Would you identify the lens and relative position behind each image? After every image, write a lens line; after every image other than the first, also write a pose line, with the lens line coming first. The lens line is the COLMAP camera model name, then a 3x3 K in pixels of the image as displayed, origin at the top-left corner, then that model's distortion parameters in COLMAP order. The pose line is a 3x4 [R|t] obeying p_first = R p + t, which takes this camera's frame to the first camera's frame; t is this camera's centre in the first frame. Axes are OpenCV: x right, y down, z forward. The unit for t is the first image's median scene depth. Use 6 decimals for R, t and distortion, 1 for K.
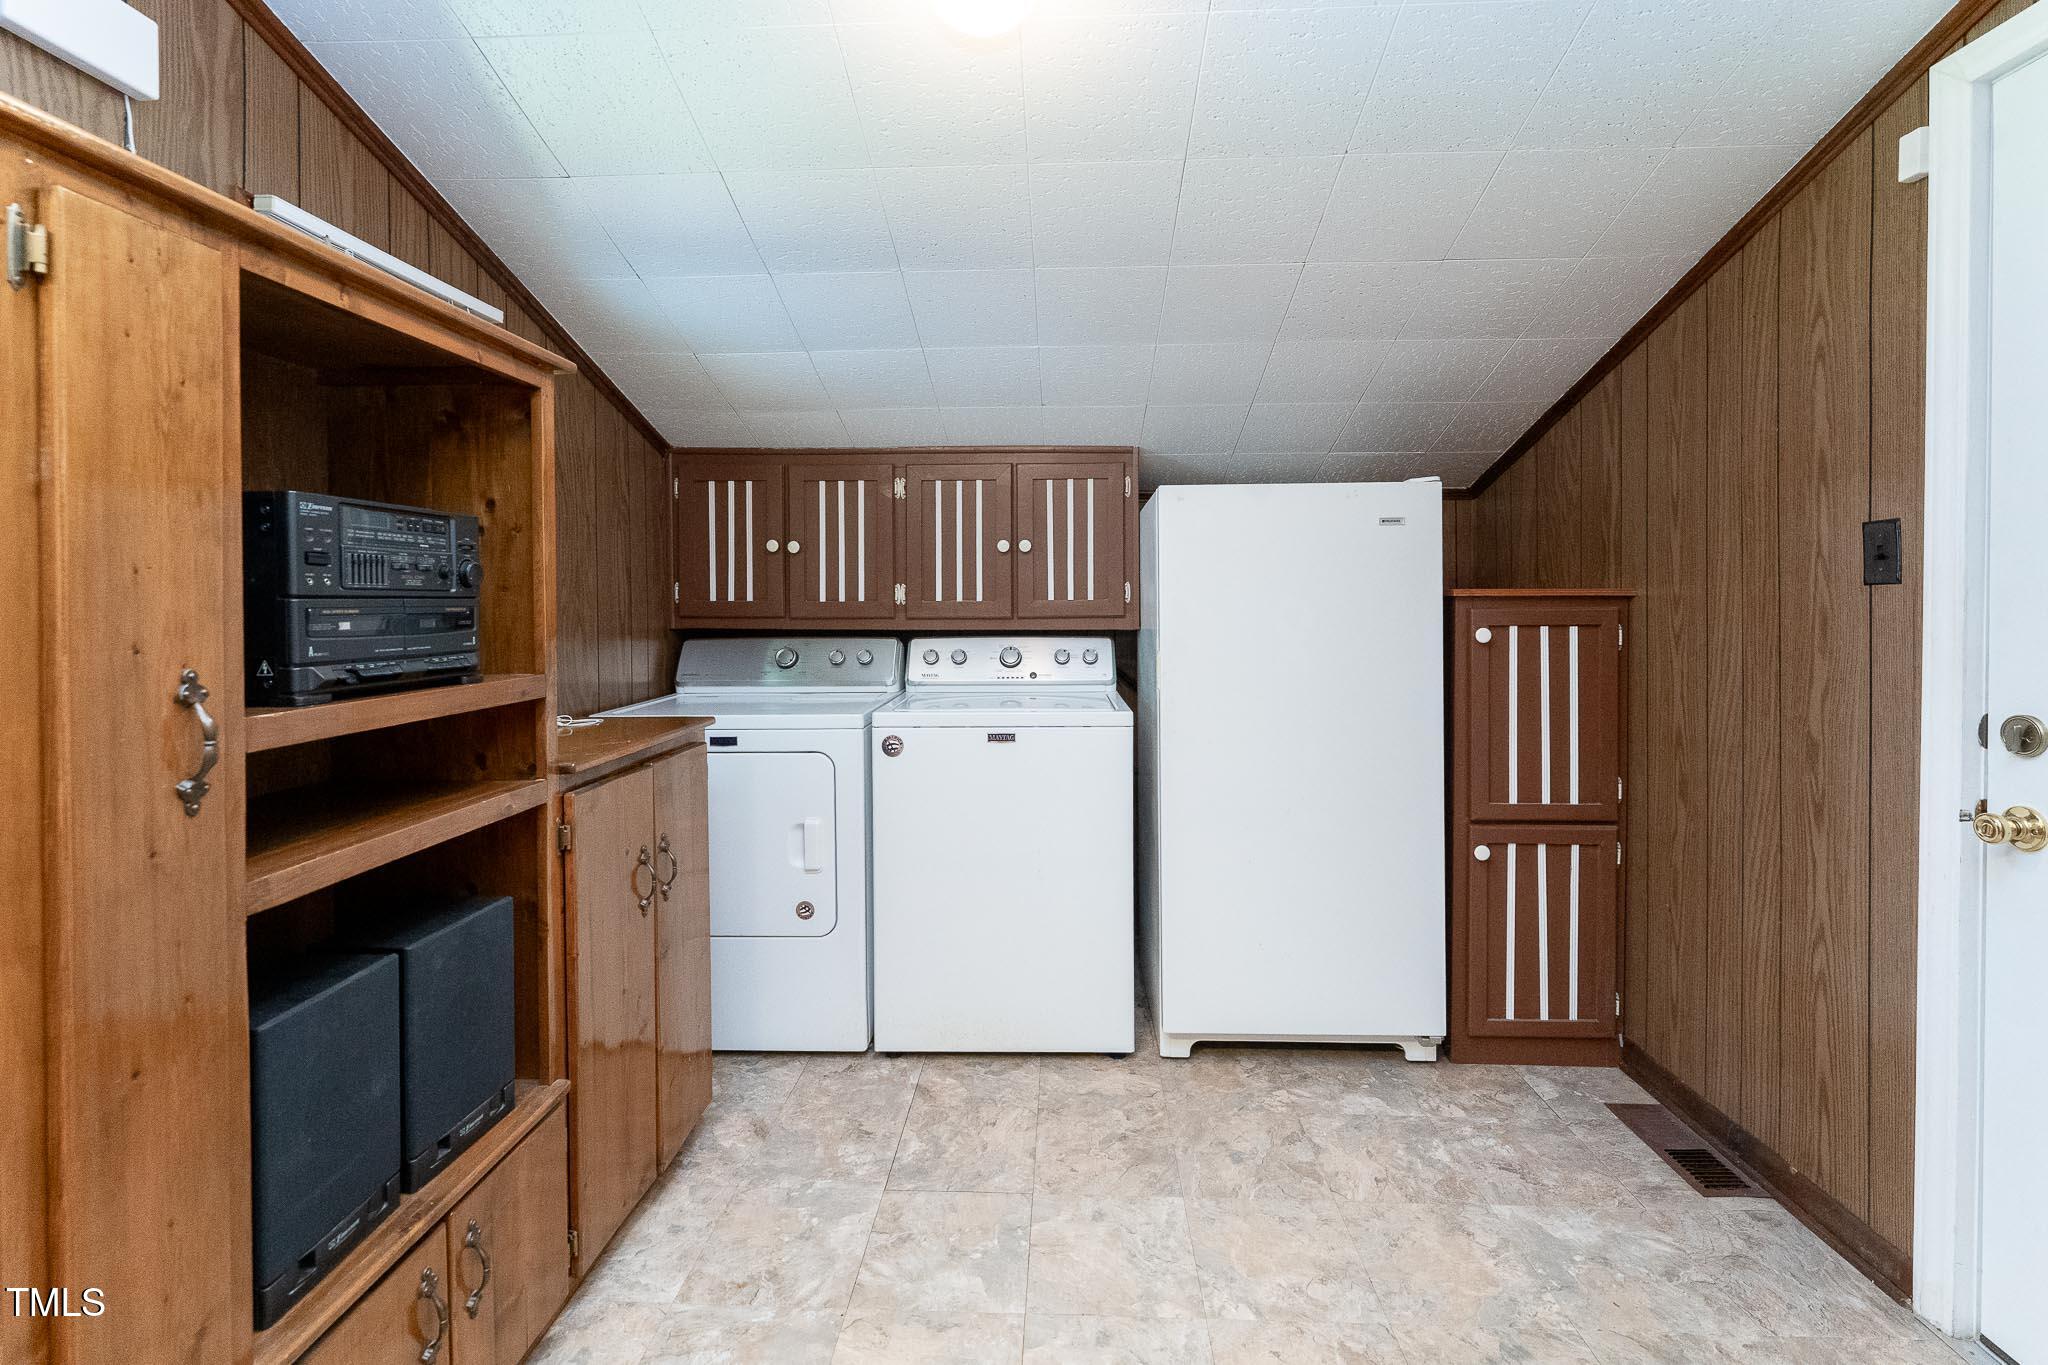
lens RADIAL K [[877.7, 0, 1051.8], [0, 877.7, 616.0], [0, 0, 1]] dist [-0.003732, 0.000424]
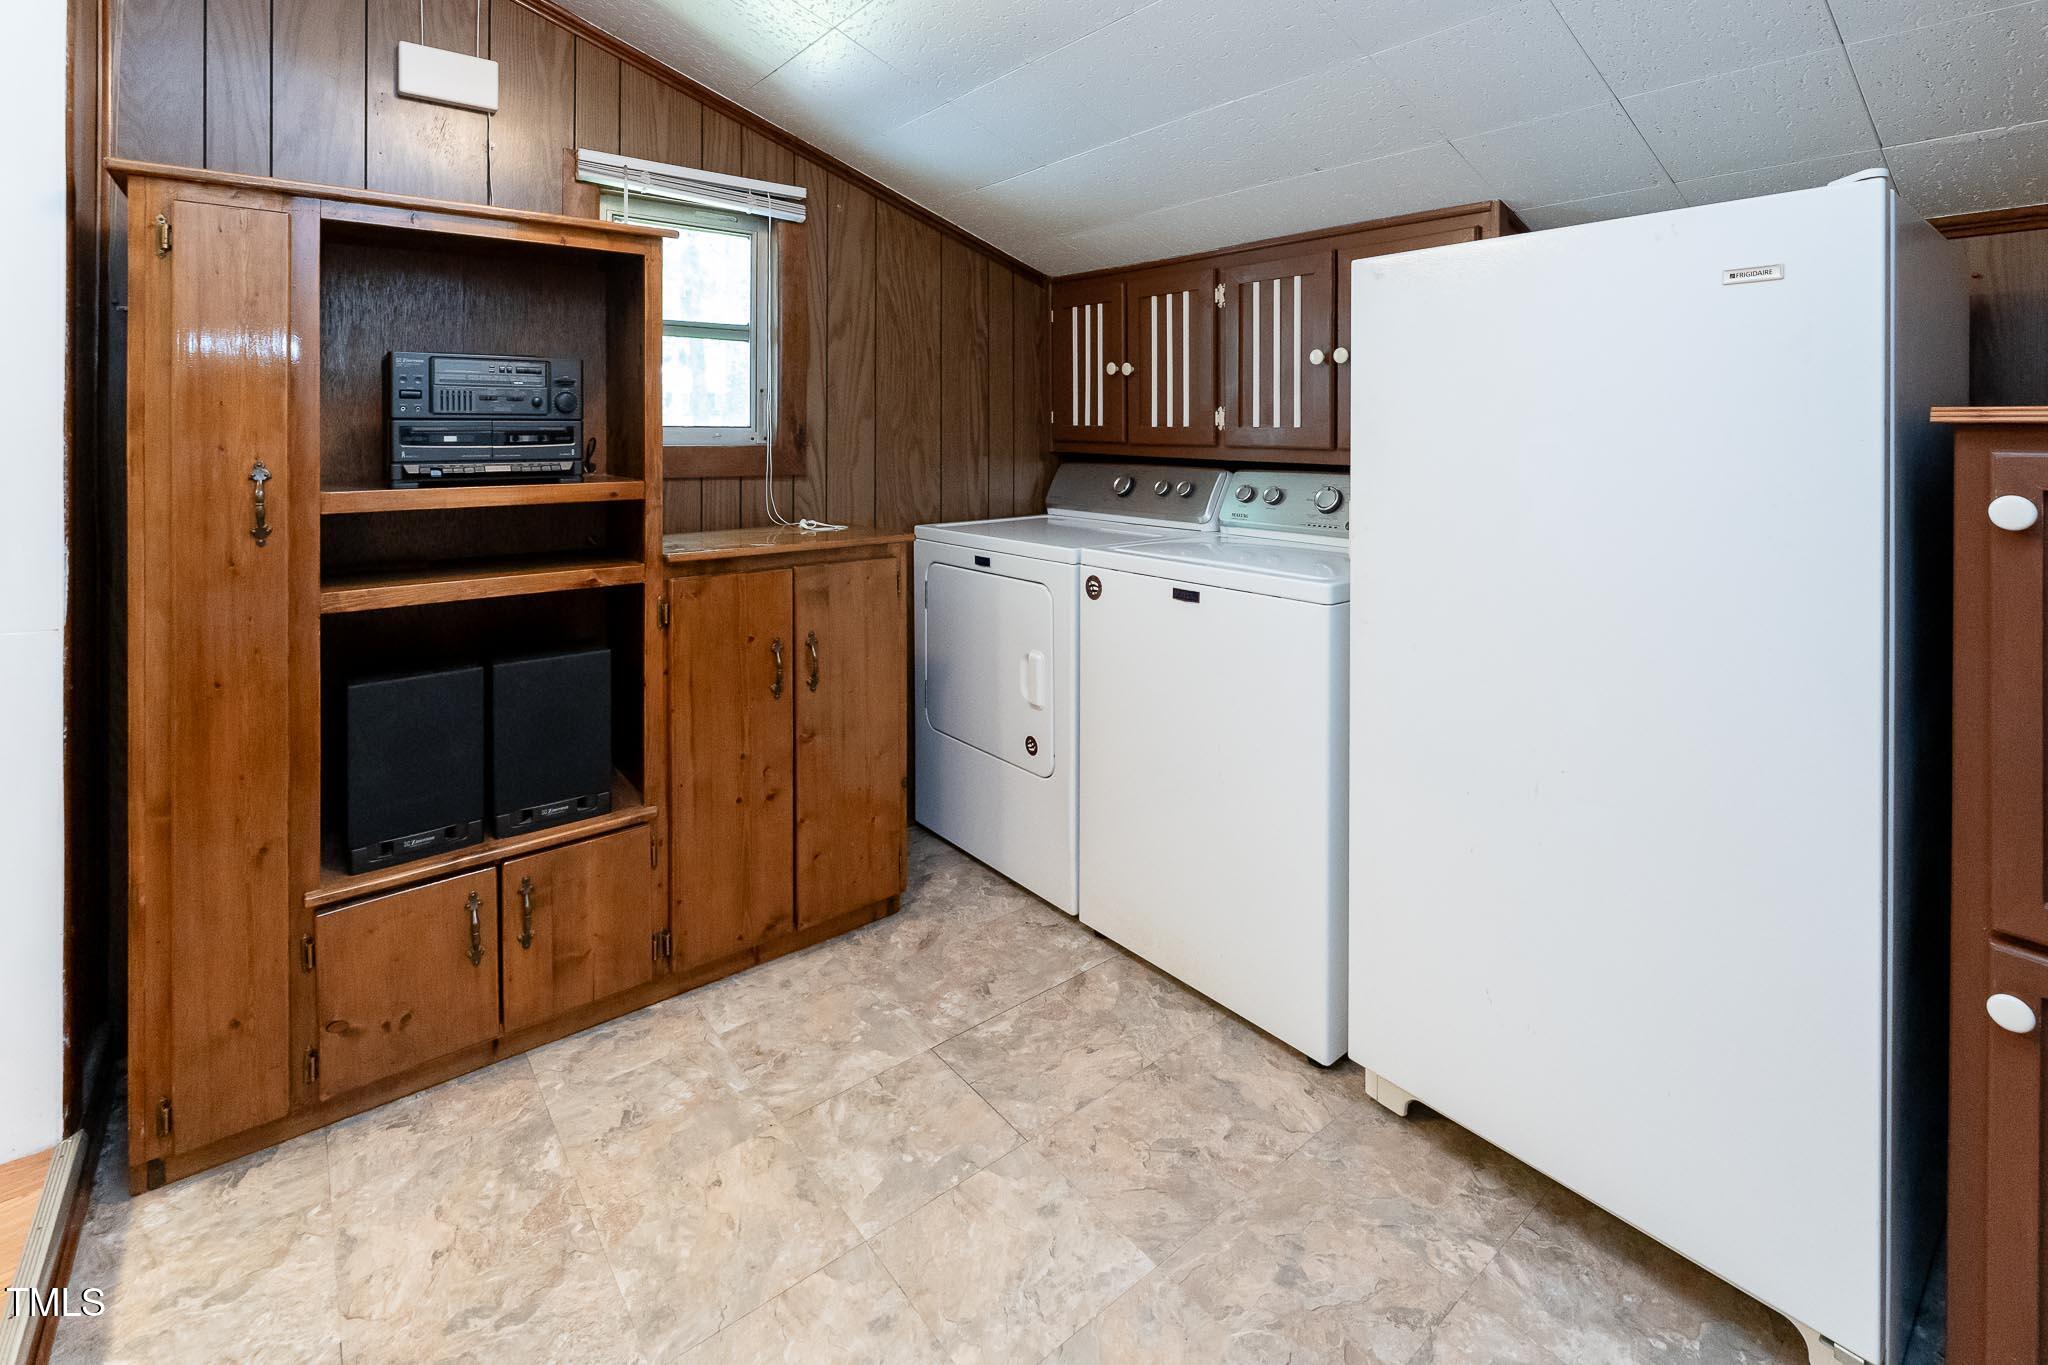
lens RADIAL K [[945.2, 0, 1077.2], [0, 945.2, 440.4], [0, 0, 1]] dist [0.002465, -0.001751]
pose [[0.668211, 0.016021, -0.743799, 0.609041], [-0.019218, 0.999806, 0.004270, -0.007201], [0.743723, 0.011441, 0.668390, 0.394031]]
